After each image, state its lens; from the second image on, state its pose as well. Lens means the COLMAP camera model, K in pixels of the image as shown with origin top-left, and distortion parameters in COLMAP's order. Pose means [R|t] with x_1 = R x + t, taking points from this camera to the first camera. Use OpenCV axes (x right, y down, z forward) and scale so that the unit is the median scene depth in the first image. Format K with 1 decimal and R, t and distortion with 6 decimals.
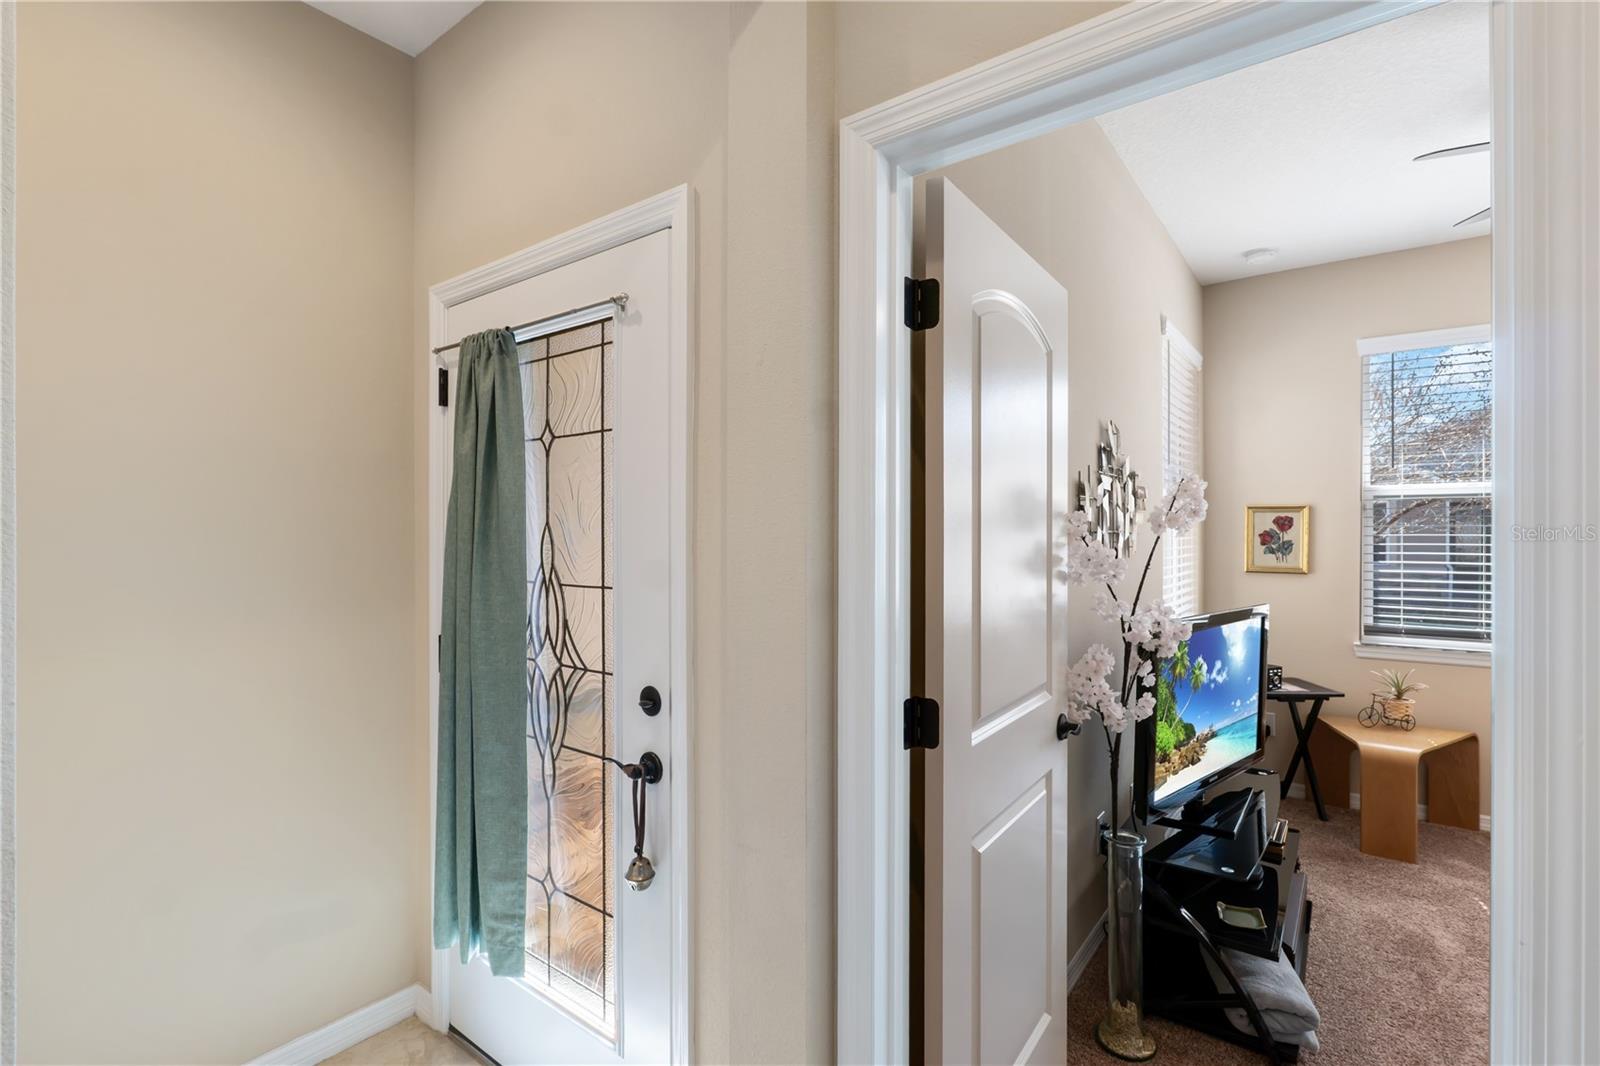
lens RADIAL K [[730.9, 0, 802.6], [0, 730.9, 533.5], [0, 0, 1]] dist [-0.009927, -0.000939]
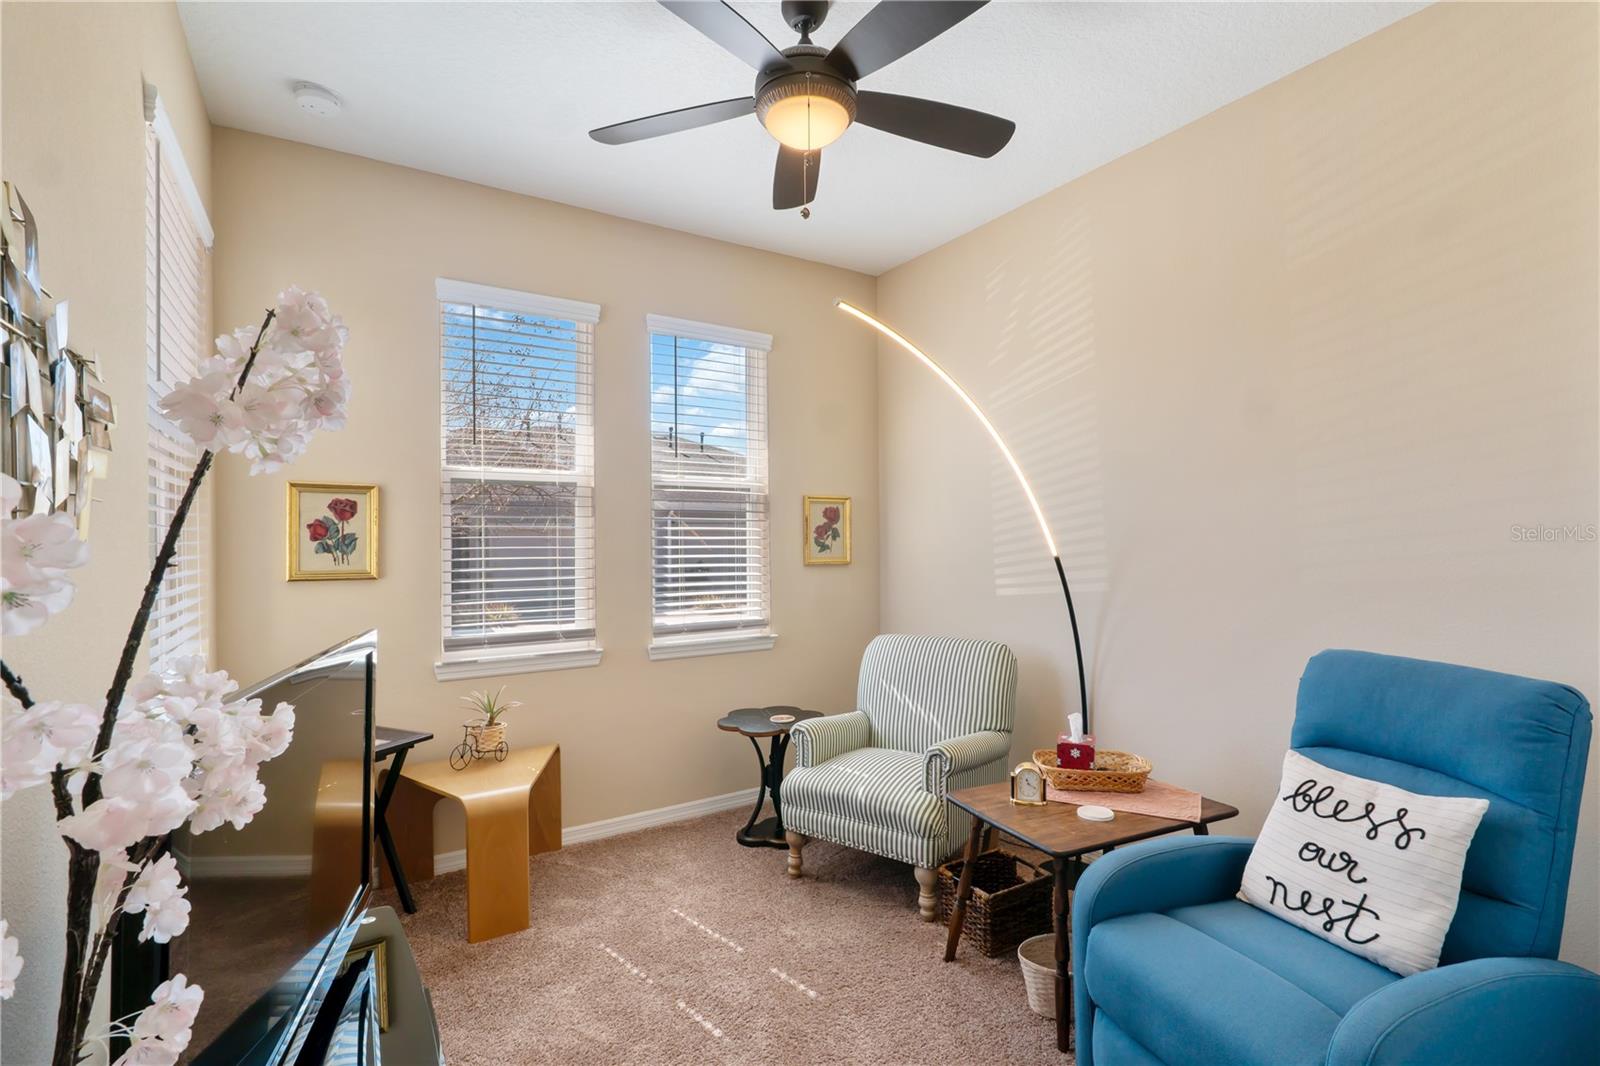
lens RADIAL K [[733.8, 0, 808.2], [0, 733.8, 542.8], [0, 0, 1]] dist [-0.008595, -0.000631]
pose [[0.337544, -0.005373, 0.941294, 0.161483], [0.009027, 0.999956, 0.002471, 0.022883], [-0.941267, 0.007663, 0.337578, 0.373181]]
